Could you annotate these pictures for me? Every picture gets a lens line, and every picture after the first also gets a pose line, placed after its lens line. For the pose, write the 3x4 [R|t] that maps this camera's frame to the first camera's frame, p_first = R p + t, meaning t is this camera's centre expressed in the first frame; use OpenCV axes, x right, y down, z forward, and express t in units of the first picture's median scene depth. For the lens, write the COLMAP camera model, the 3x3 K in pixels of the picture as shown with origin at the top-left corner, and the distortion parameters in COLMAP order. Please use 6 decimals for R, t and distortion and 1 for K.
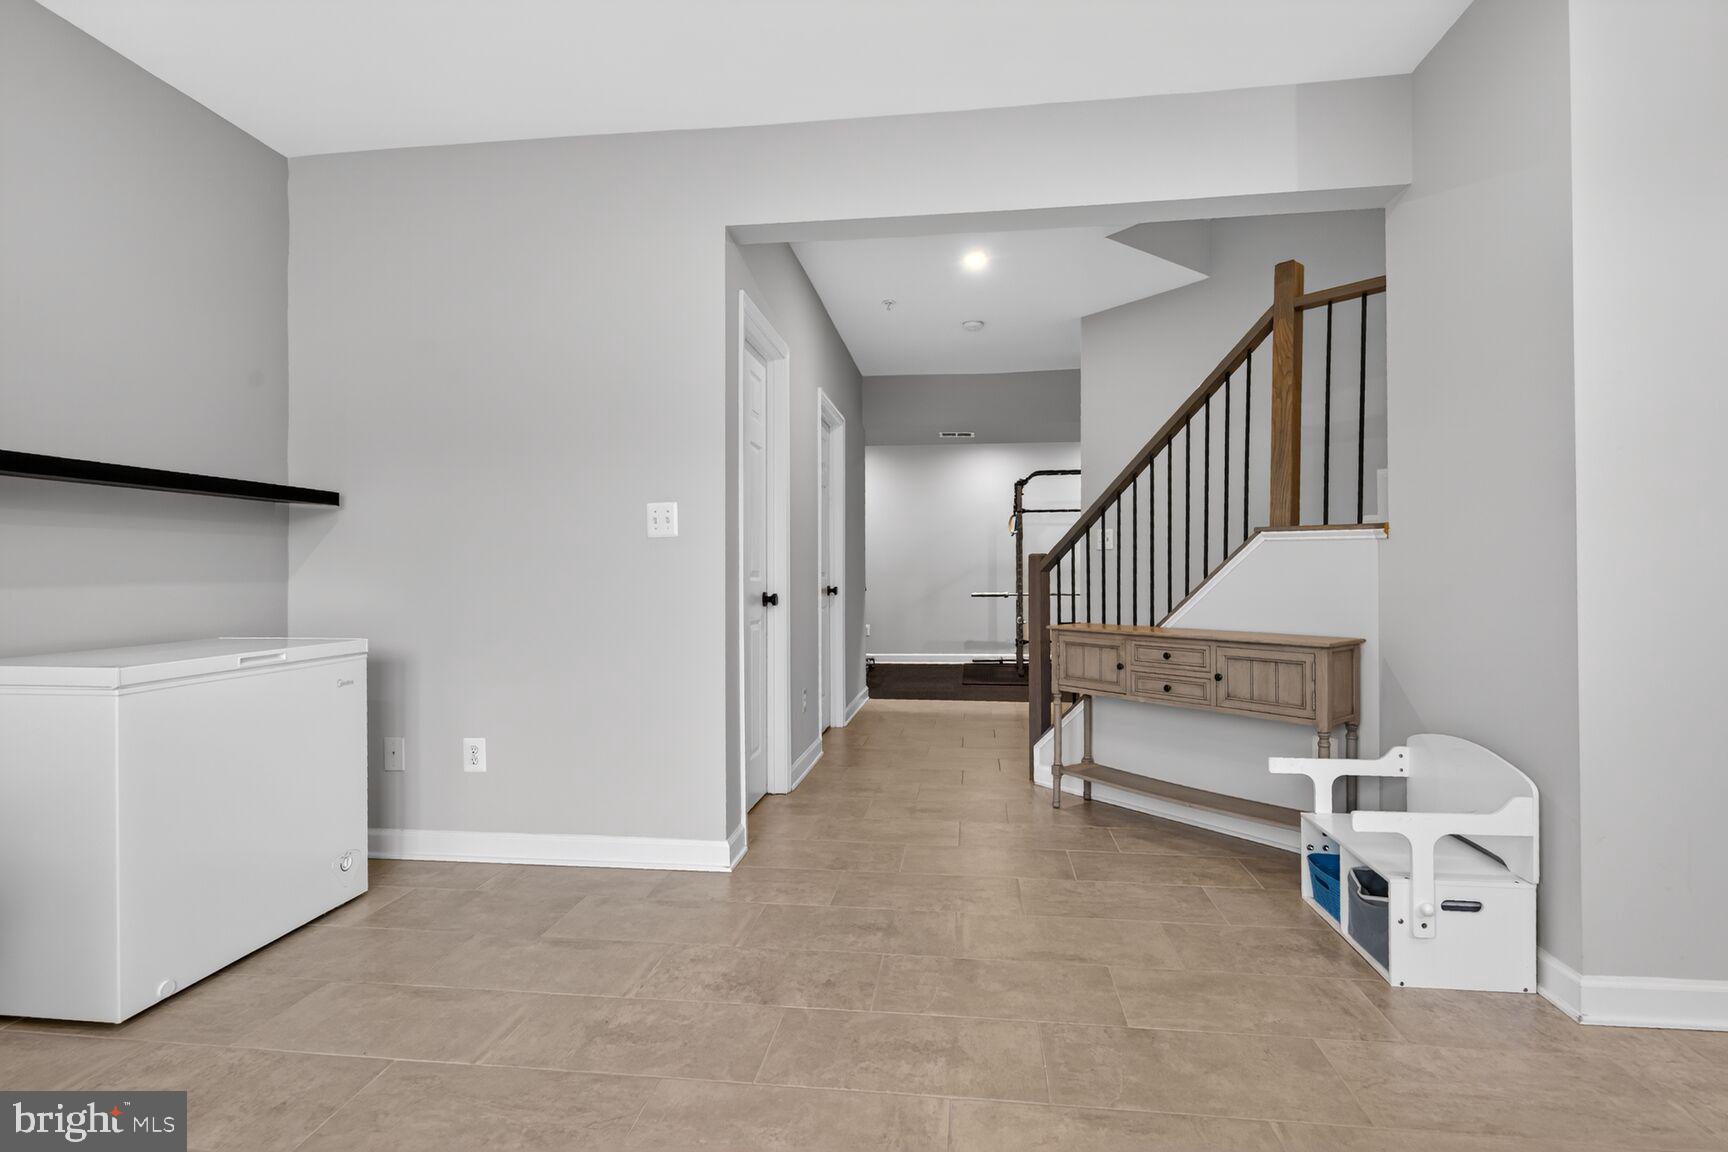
lens RADIAL K [[834.8, 0, 870.3], [0, 834.8, 569.0], [0, 0, 1]] dist [0.003530, -0.001719]
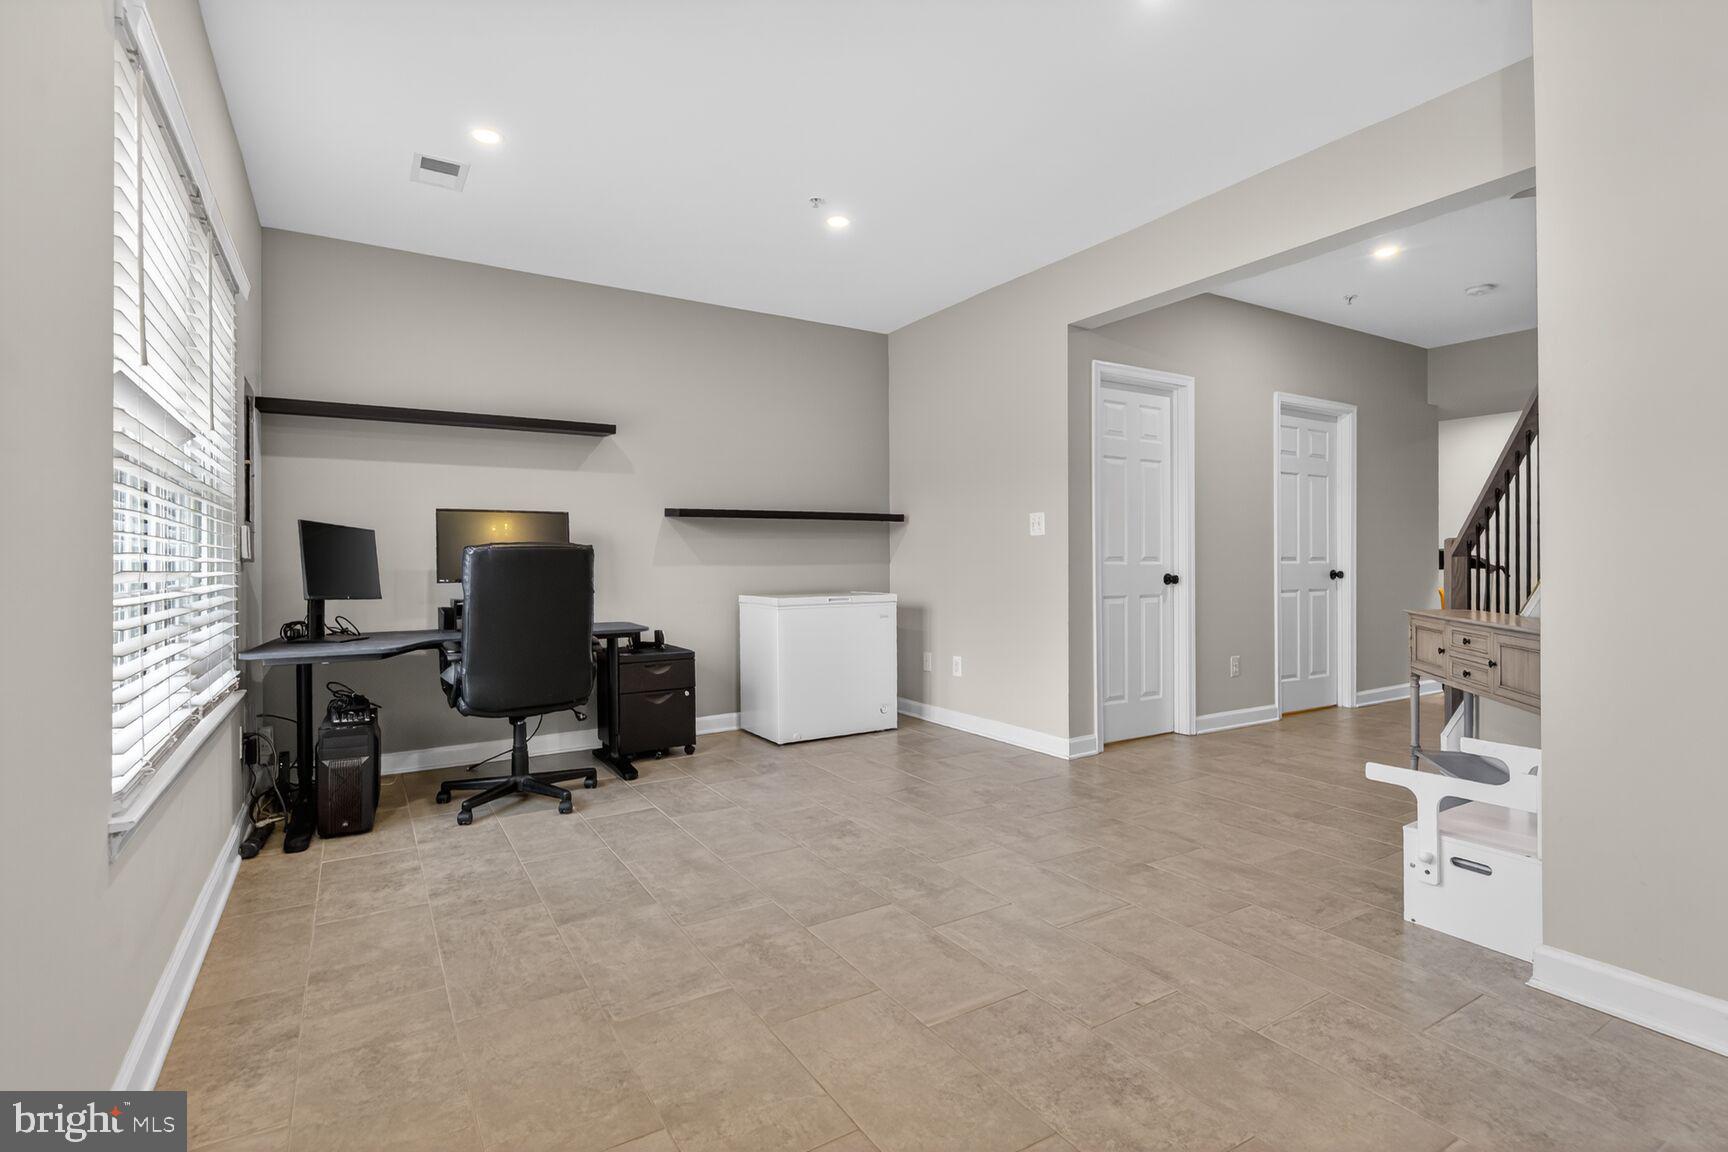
lens RADIAL K [[834.8, 0, 864.1], [0, 834.8, 573.5], [0, 0, 1]] dist [0.003530, -0.001719]
pose [[0.621791, 0.012622, -0.783081, 0.774333], [0.007418, 0.999730, 0.022004, -0.005287], [0.783148, -0.019490, 0.621530, -0.209242]]
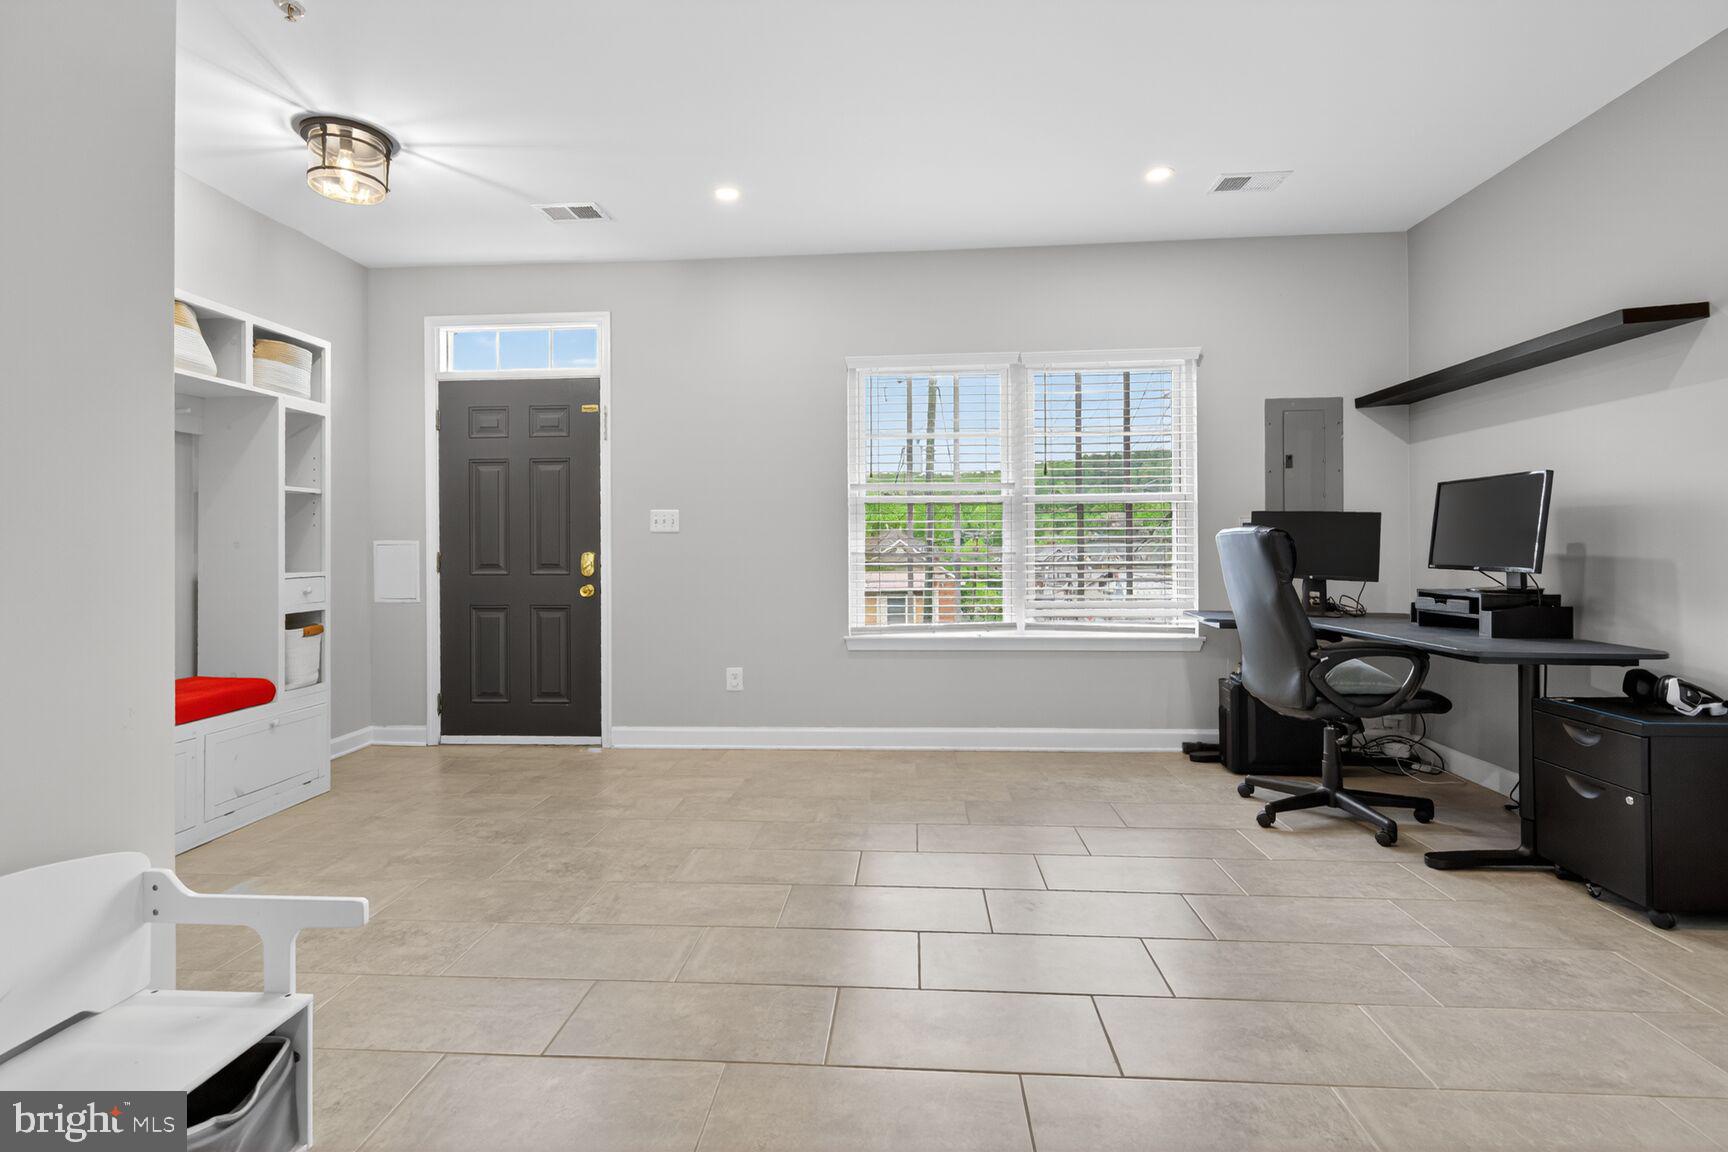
lens RADIAL K [[834.8, 0, 864.0], [0, 834.8, 560.6], [0, 0, 1]] dist [0.003530, -0.001719]
pose [[-0.999015, 0.014185, -0.042043, 0.129238], [0.013878, 0.999875, 0.007594, 0.001773], [0.042146, 0.007003, -0.999087, 1.265183]]
